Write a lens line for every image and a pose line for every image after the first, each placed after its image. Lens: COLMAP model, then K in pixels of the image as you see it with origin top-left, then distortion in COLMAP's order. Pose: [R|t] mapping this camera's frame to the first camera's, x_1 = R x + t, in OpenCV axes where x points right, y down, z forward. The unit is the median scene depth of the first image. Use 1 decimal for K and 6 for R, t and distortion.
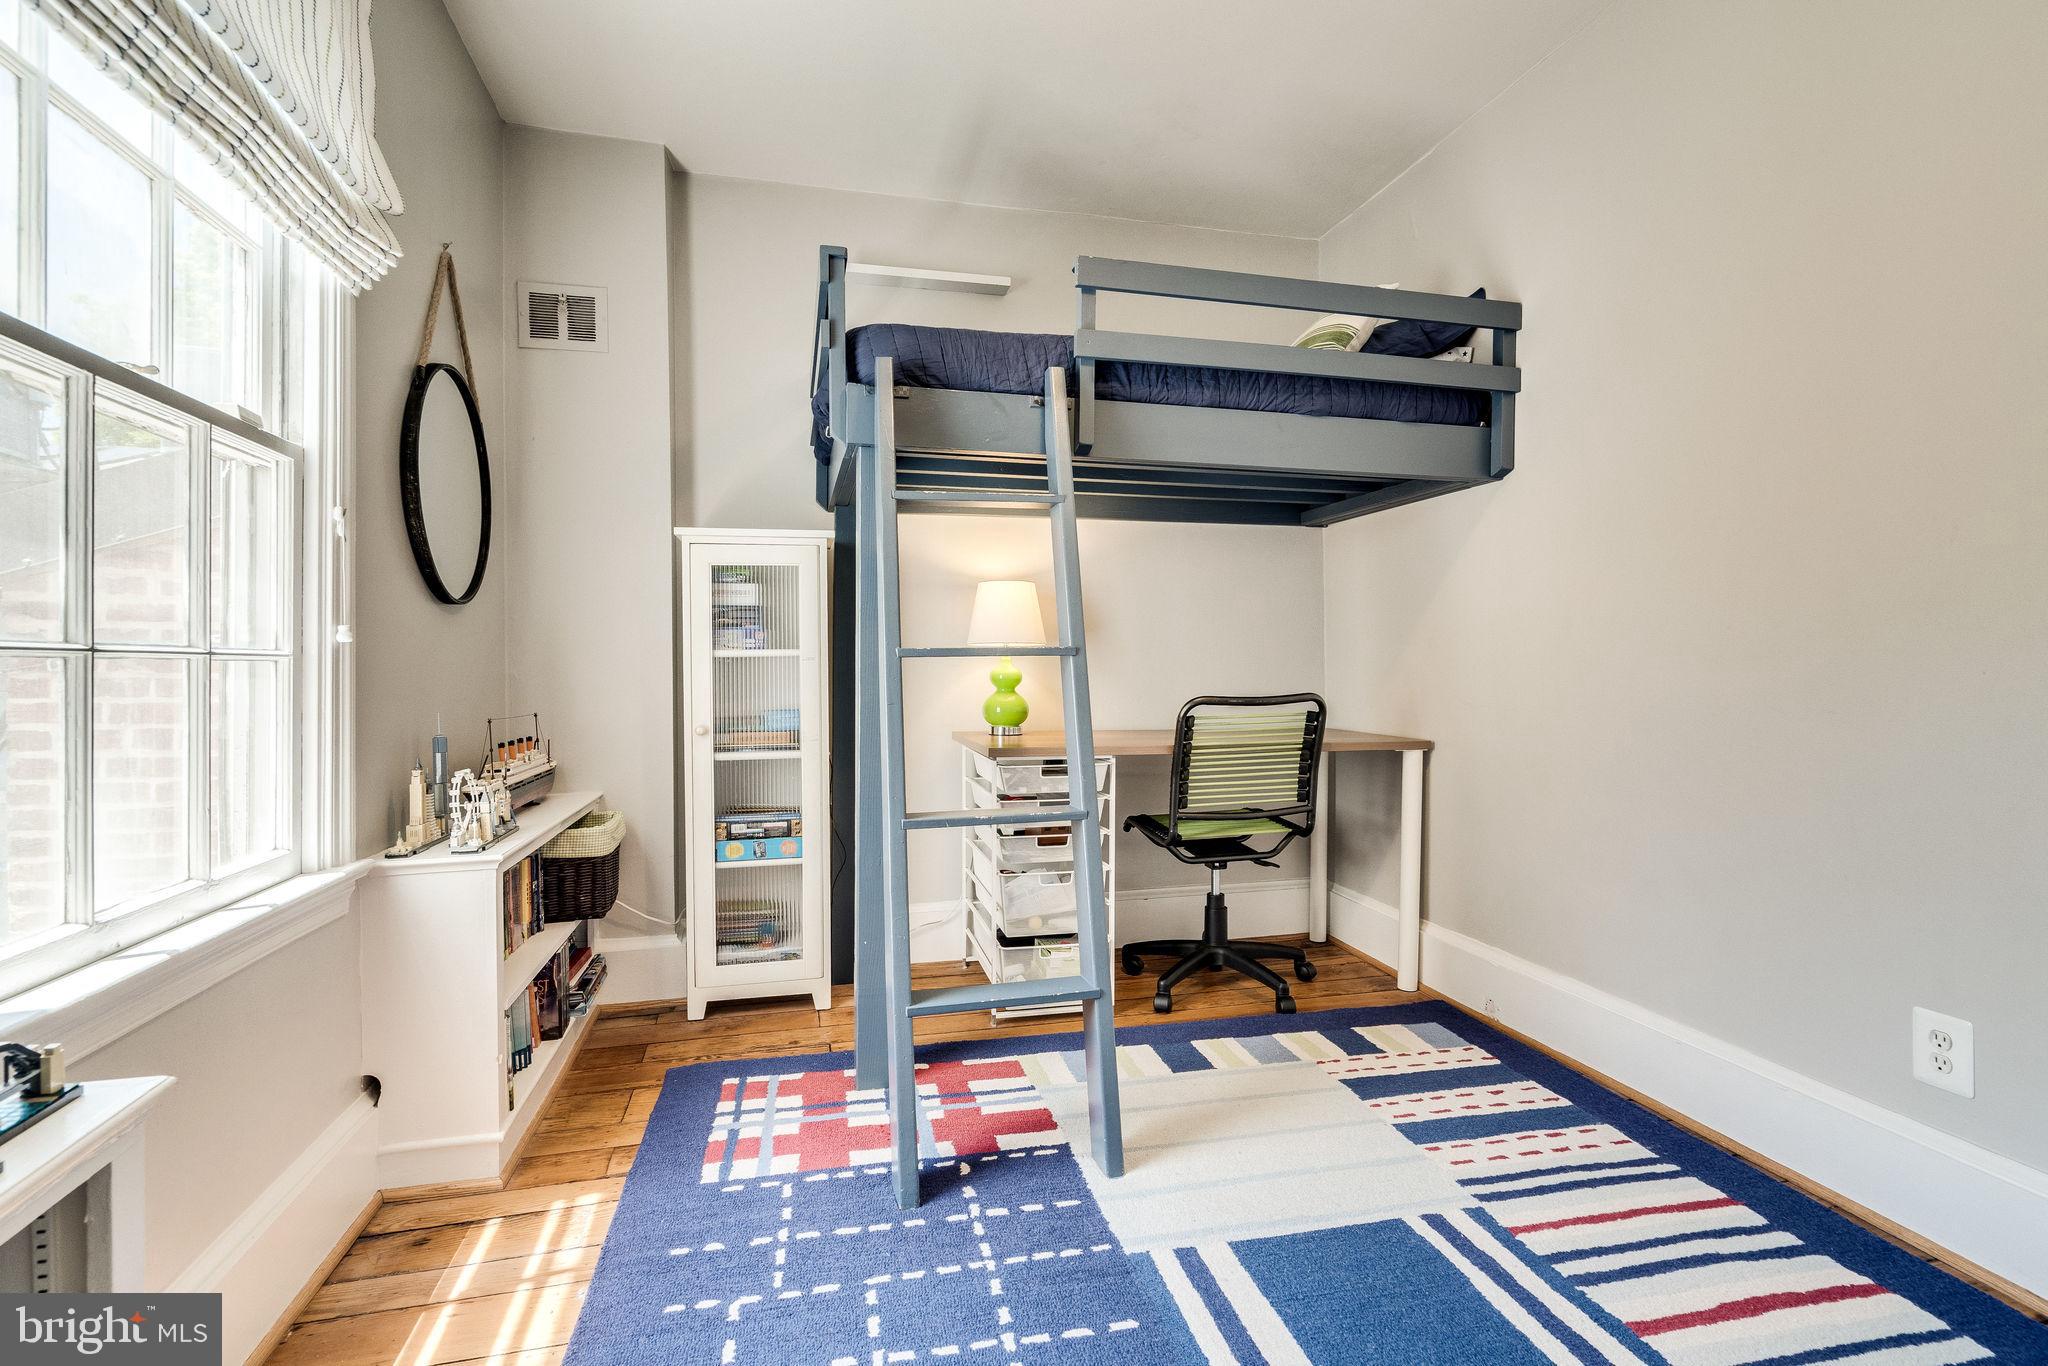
lens RADIAL K [[964.5, 0, 1024.0], [0, 964.5, 683.0], [0, 0, 1]] dist [-0.003169, 0.000673]
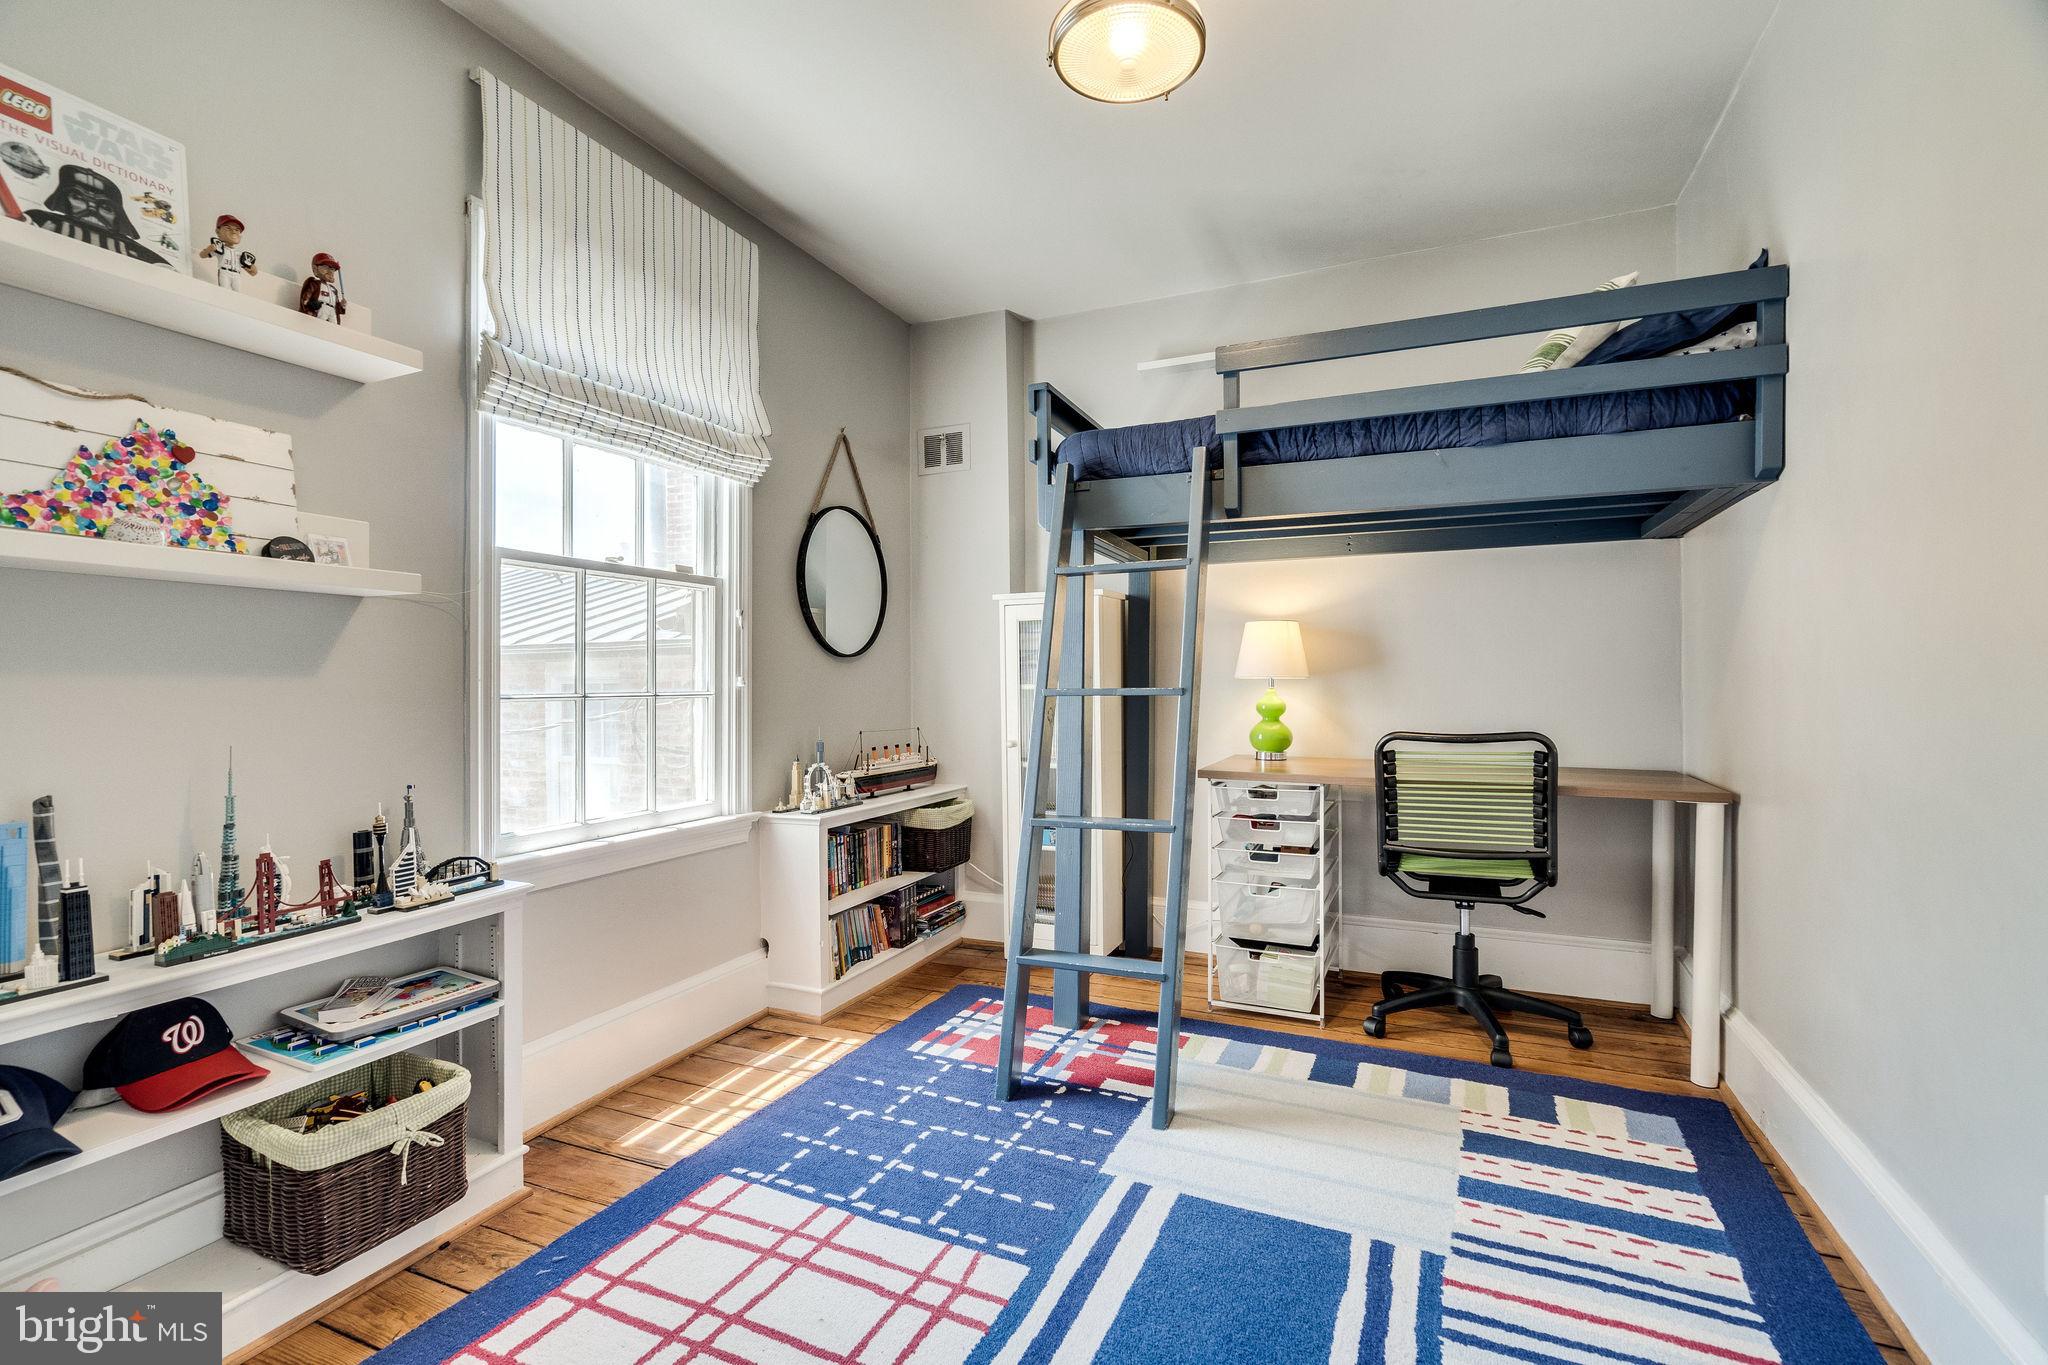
lens RADIAL K [[933.2, 0, 1010.4], [0, 933.2, 695.4], [0, 0, 1]] dist [-0.003545, 0.001145]
pose [[0.788482, 0.010865, -0.614962, 0.540232], [-0.009956, 0.999938, 0.004903, -0.029113], [0.614977, 0.002257, 0.788542, -0.031014]]
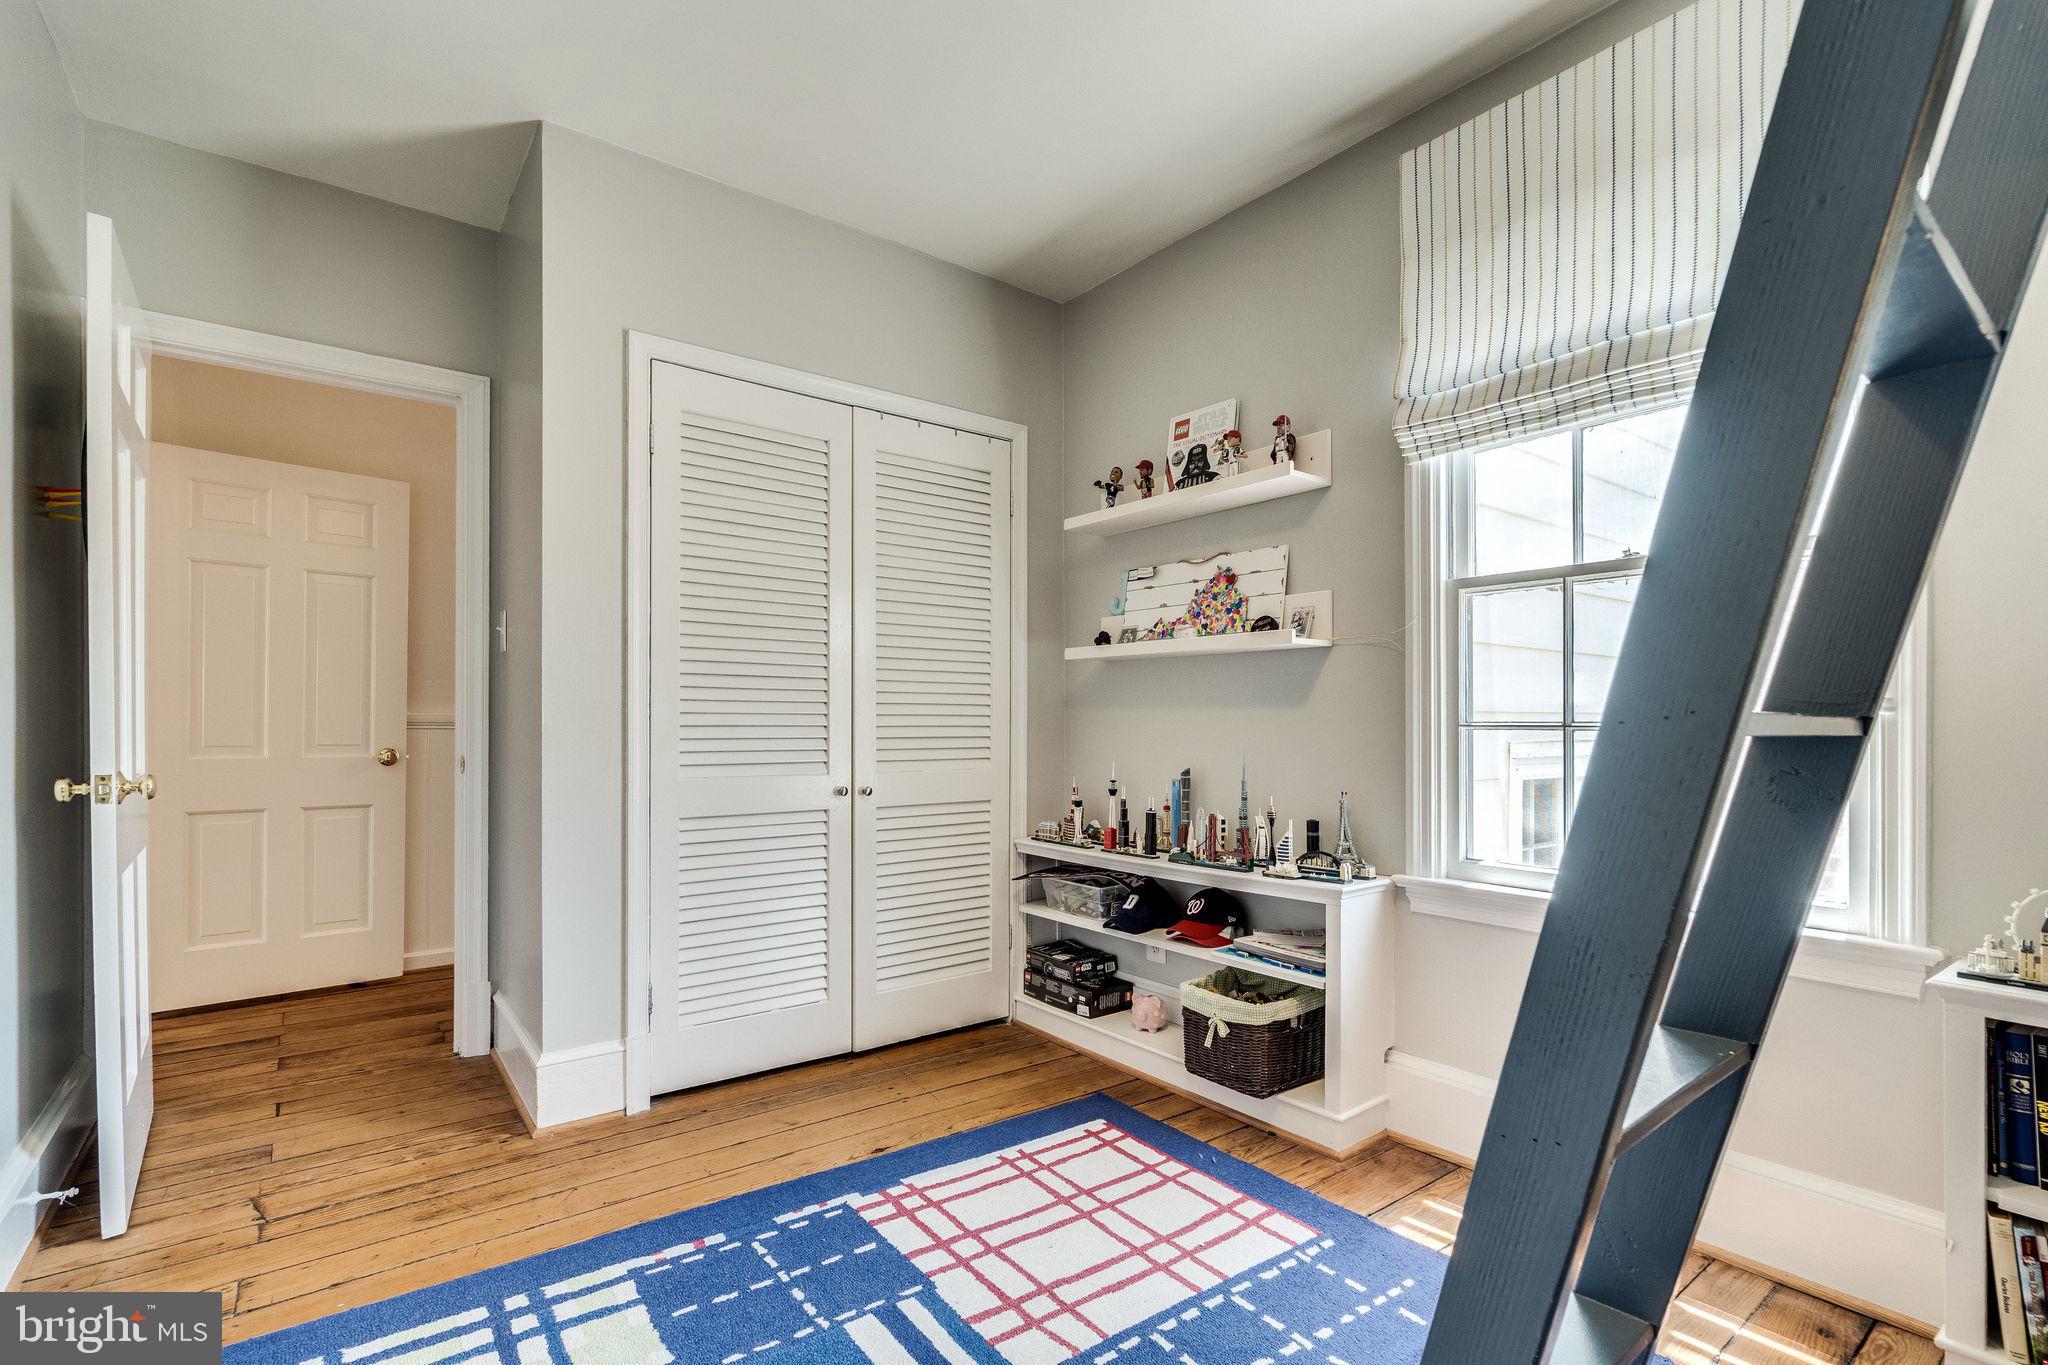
lens RADIAL K [[947.2, 0, 1019.2], [0, 947.2, 739.2], [0, 0, 1]] dist [-0.001176, 0.000036]
pose [[-0.916610, 0.009496, -0.399669, 0.365883], [-0.004709, 0.999392, 0.034544, -0.034240], [0.399754, 0.033546, -0.916009, 1.140157]]
